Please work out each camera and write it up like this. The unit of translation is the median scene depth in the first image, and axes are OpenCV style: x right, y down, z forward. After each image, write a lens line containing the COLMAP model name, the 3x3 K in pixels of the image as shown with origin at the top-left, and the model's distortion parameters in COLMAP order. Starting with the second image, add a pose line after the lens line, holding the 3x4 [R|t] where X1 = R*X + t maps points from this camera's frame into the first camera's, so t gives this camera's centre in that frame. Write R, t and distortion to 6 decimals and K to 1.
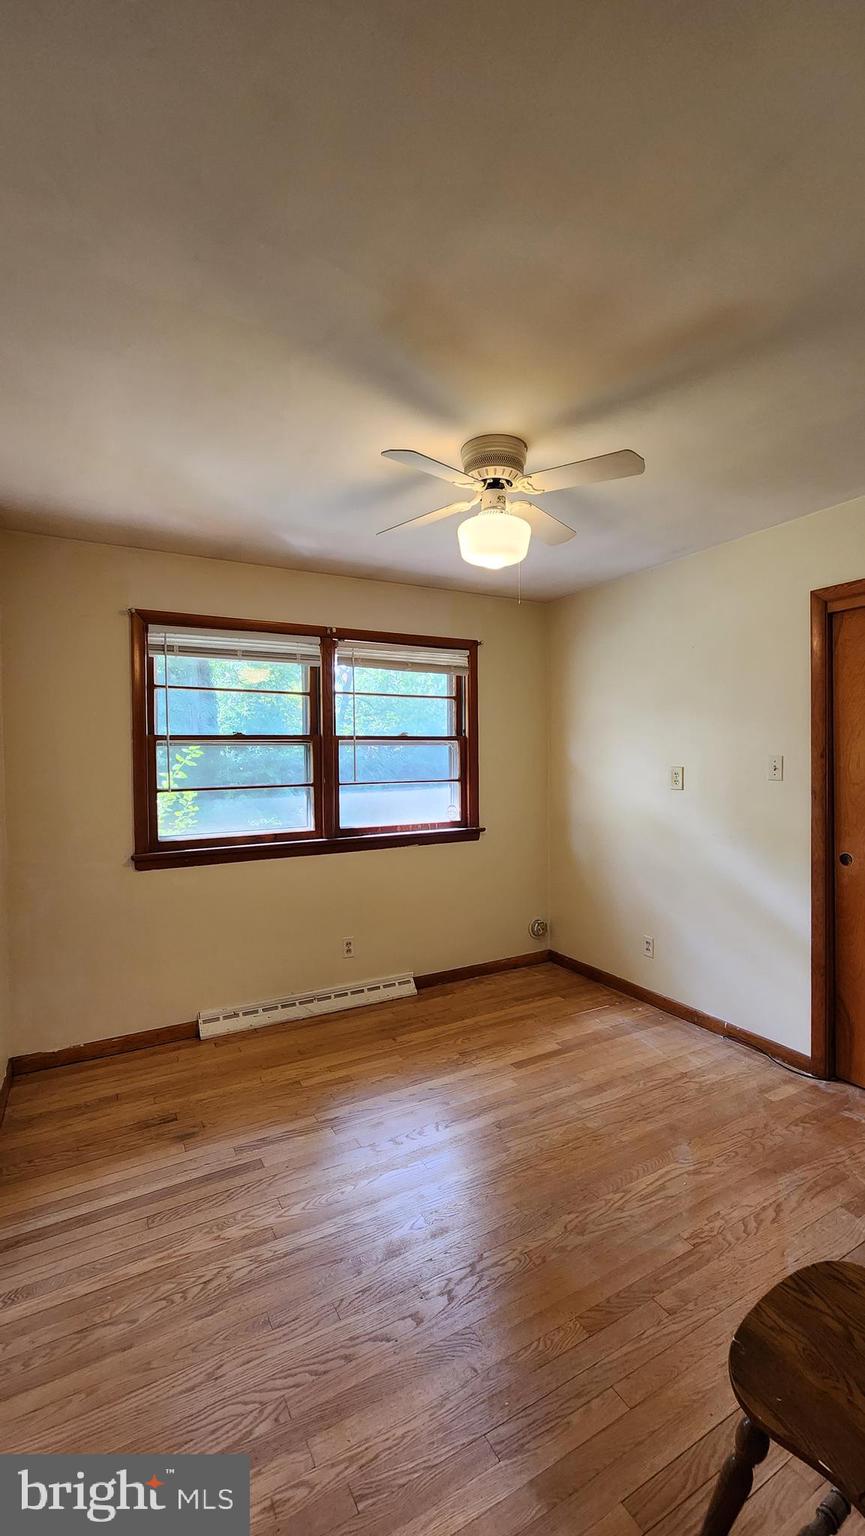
lens RADIAL K [[629.6, 0, 432.5], [0, 629.6, 768.0], [0, 0, 1]] dist [0.000204, -0.000084]
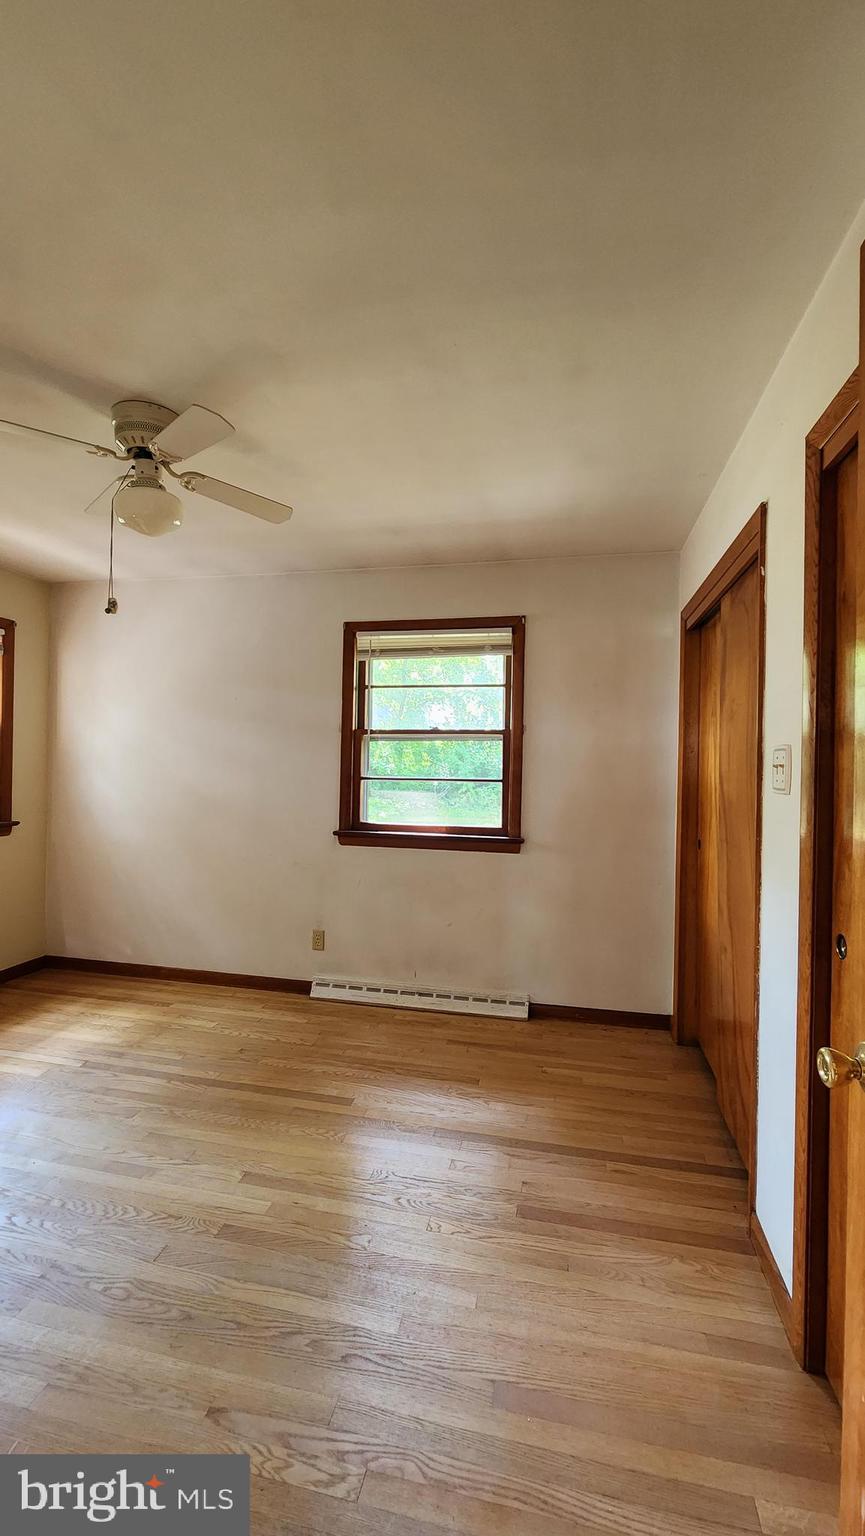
lens RADIAL K [[636.5, 0, 430.9], [0, 636.5, 773.9], [0, 0, 1]] dist [-0.002449, -0.000730]
pose [[0.752604, 0.040797, -0.657209, 0.534693], [-0.027543, 0.999156, 0.030483, -0.014055], [0.657897, -0.004840, 0.753092, 0.281007]]
